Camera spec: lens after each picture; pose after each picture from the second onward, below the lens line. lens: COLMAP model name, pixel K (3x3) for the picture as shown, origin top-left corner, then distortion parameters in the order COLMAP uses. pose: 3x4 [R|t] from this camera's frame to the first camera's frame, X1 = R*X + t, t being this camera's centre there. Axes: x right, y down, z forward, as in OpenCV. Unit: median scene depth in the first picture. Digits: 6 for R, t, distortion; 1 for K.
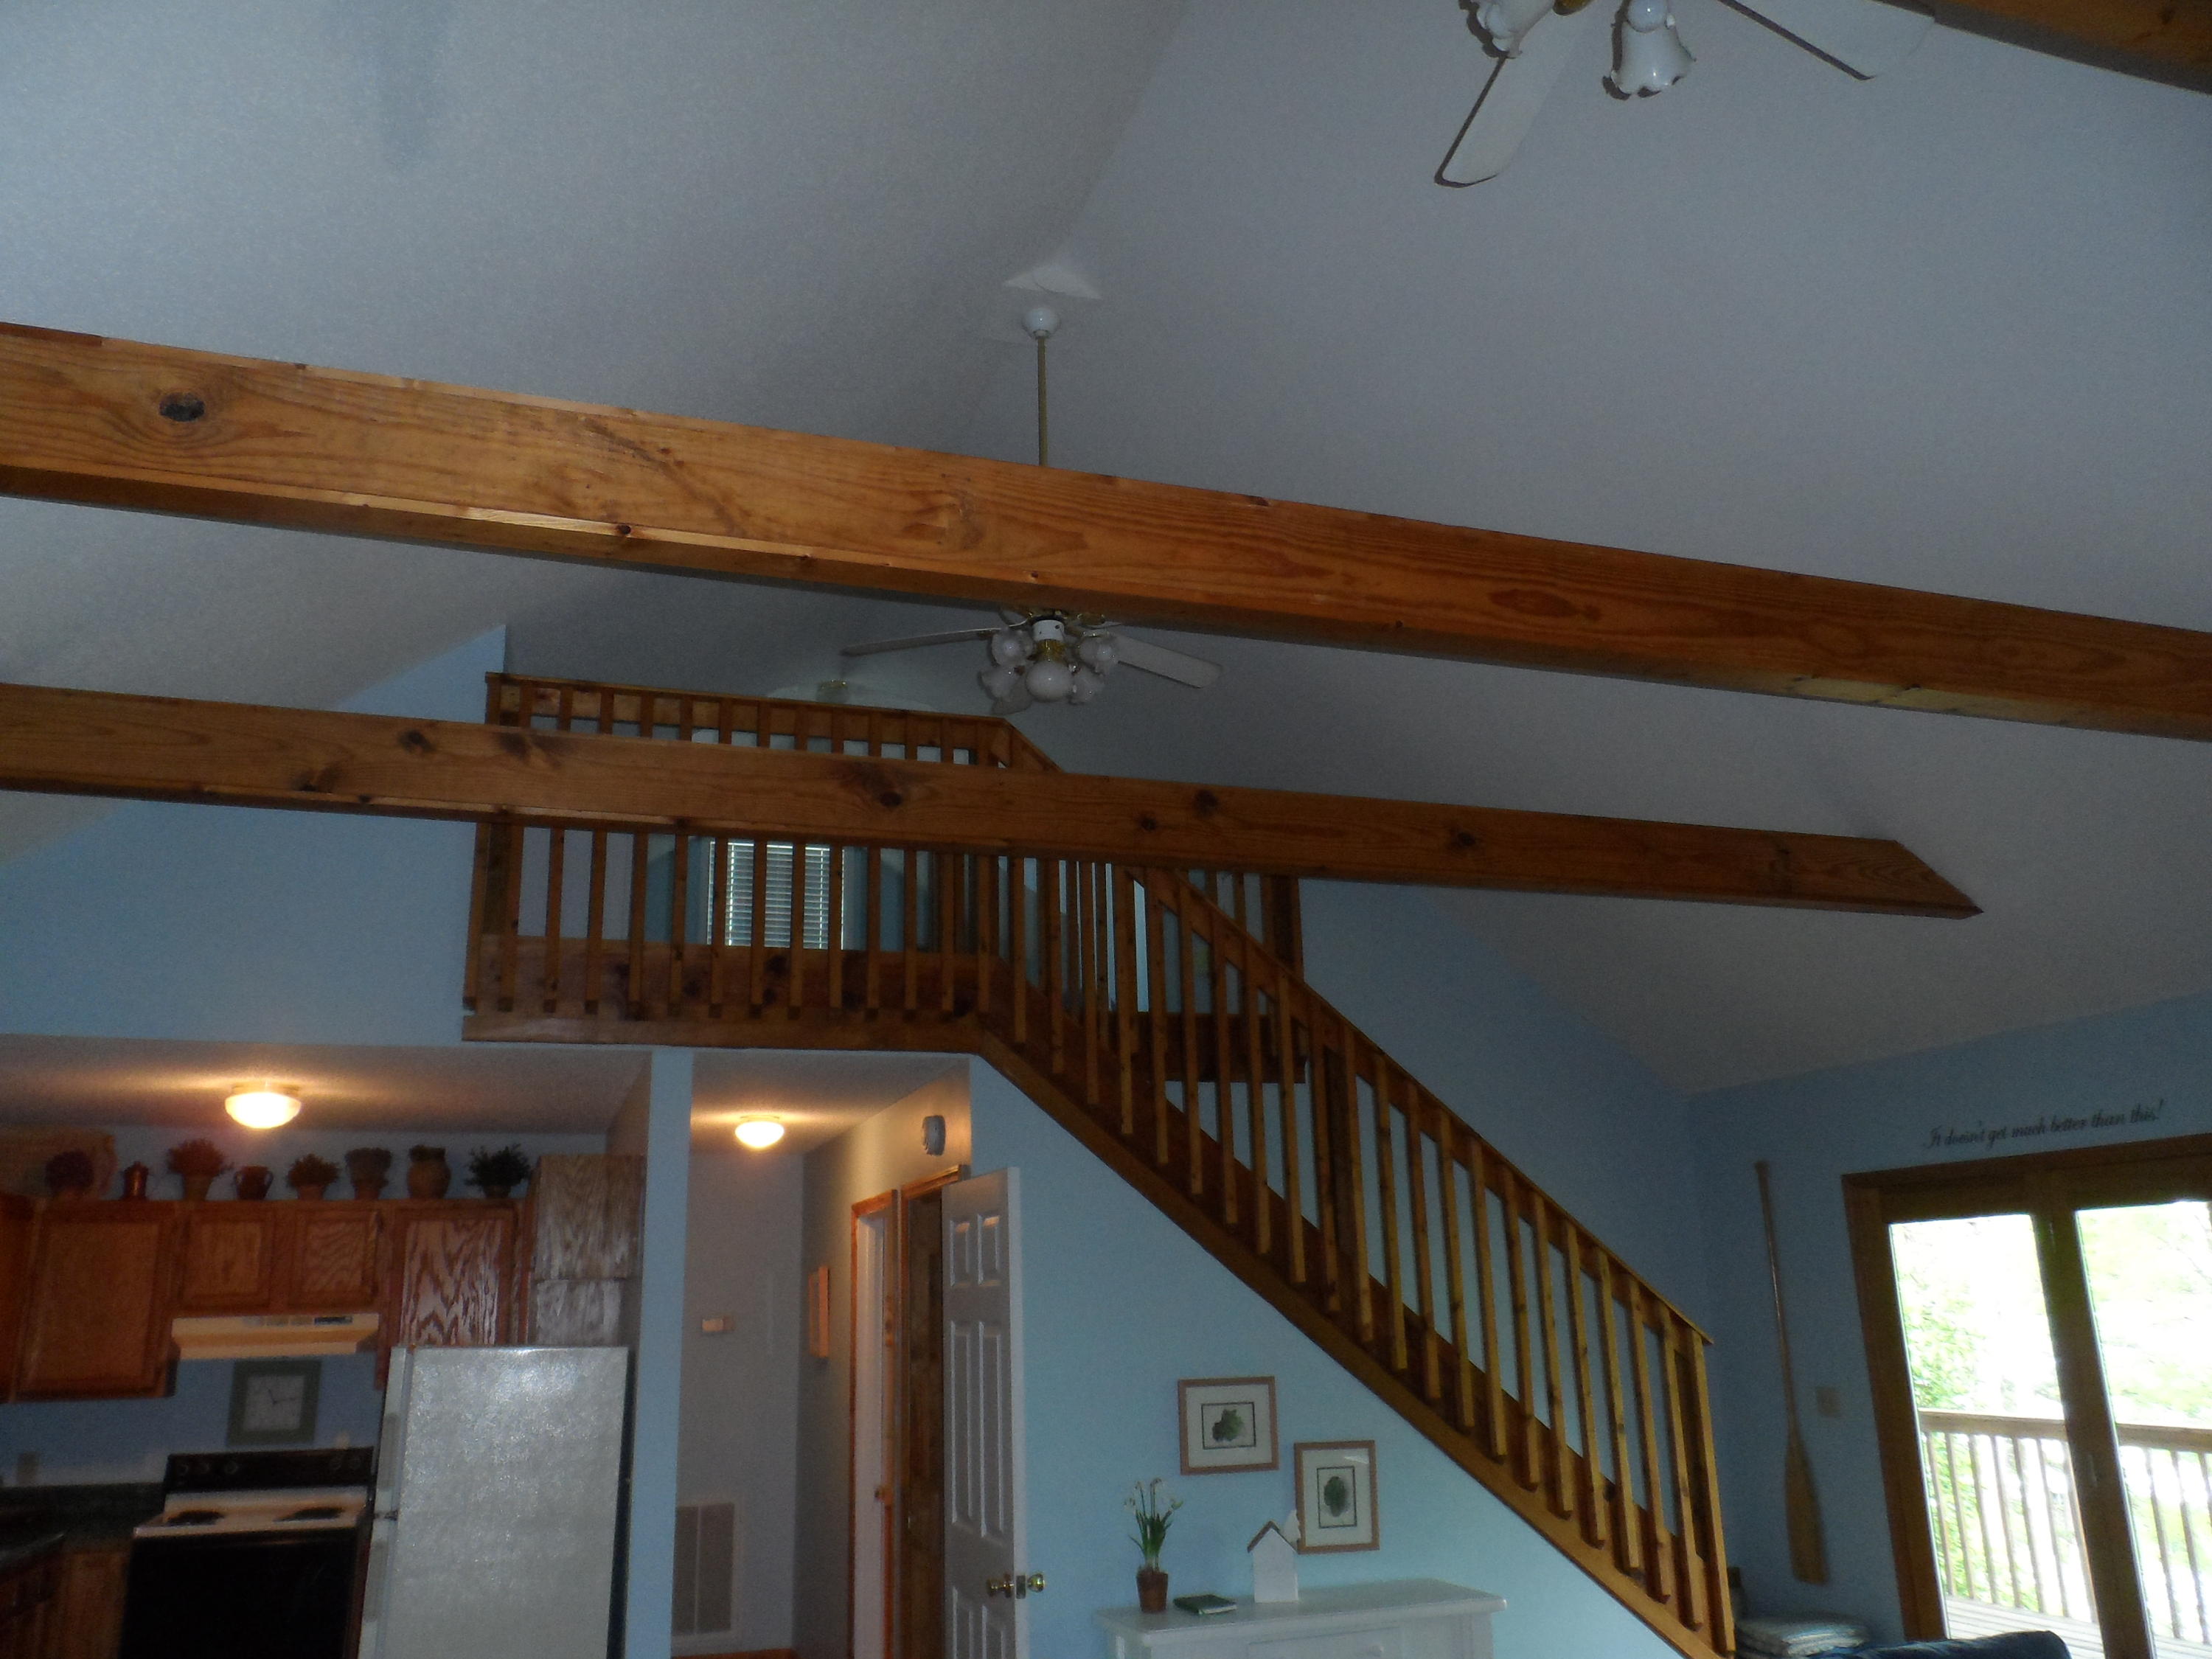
lens RADIAL K [[1707.1, 0, 1106.0], [0, 1707.1, 829.5], [0, 0, 1]] dist [-0.008354, 0.005335]
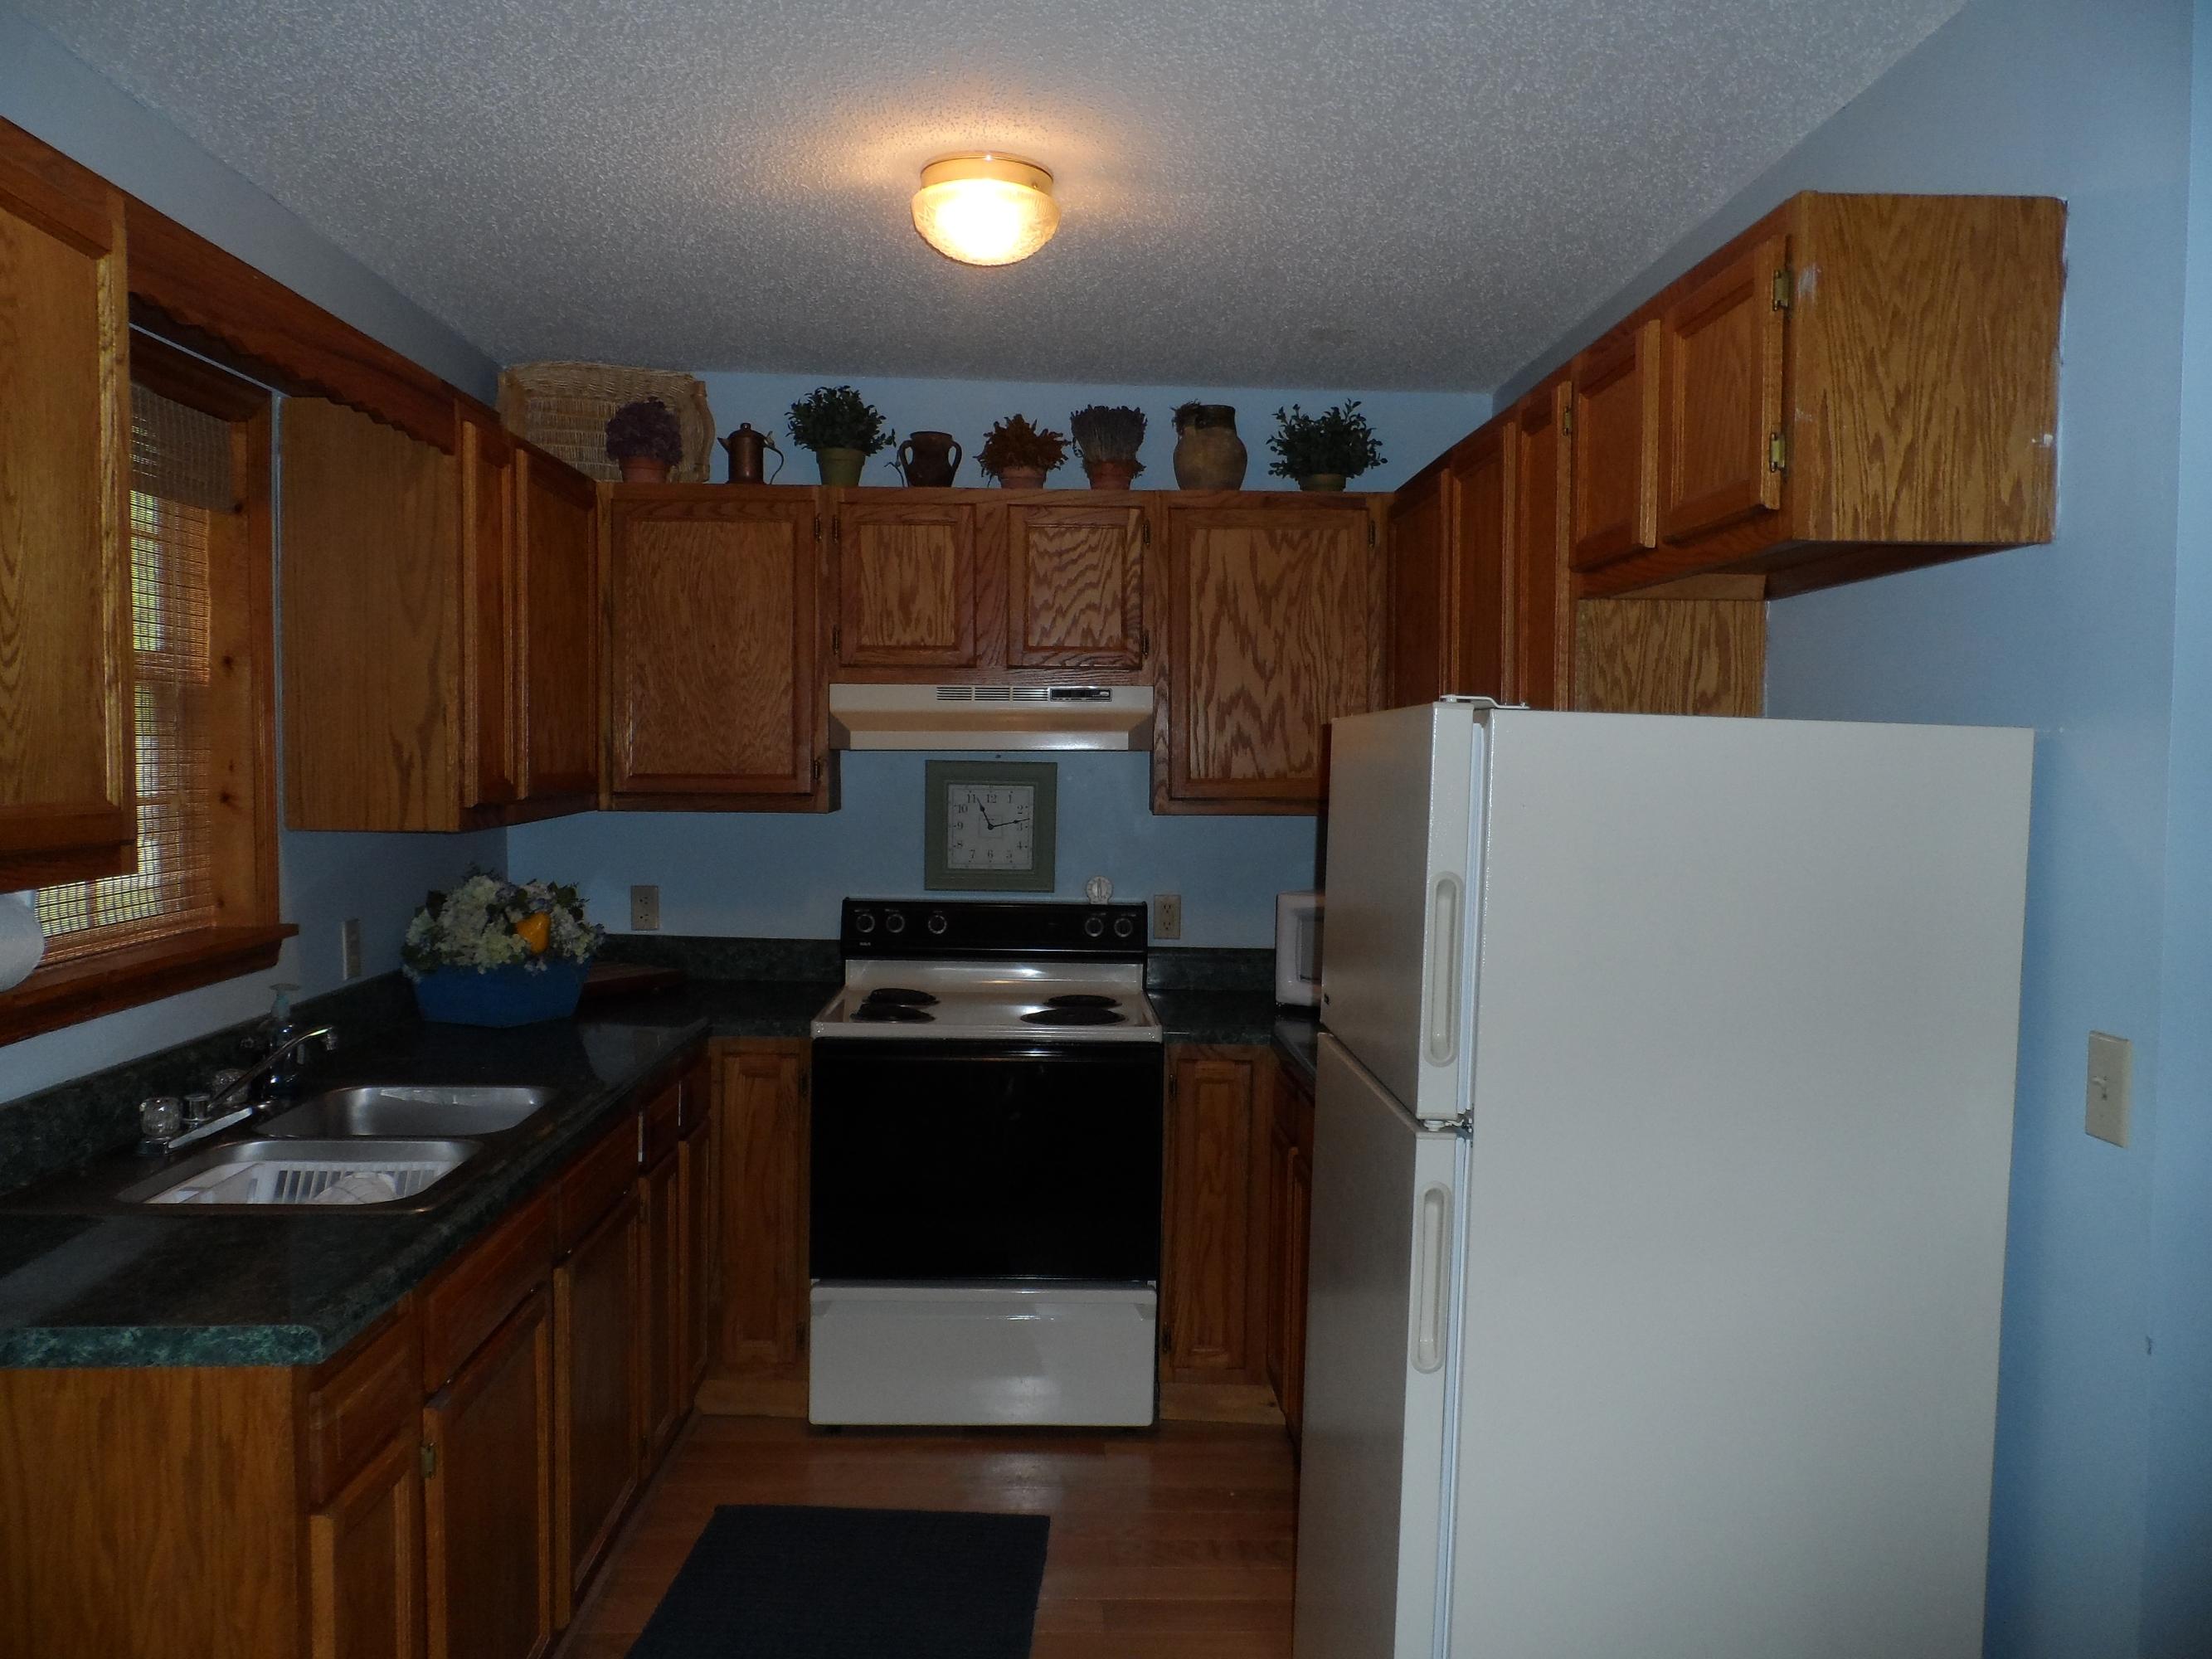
lens RADIAL K [[1707.2, 0, 1106.0], [0, 1707.2, 829.5], [0, 0, 1]] dist [-0.008354, 0.005335]
pose [[0.956380, 0.045926, -0.288492, -0.276275], [0.046331, 0.951218, 0.305020, 0.155209], [0.288427, -0.305081, 0.907599, 0.463983]]
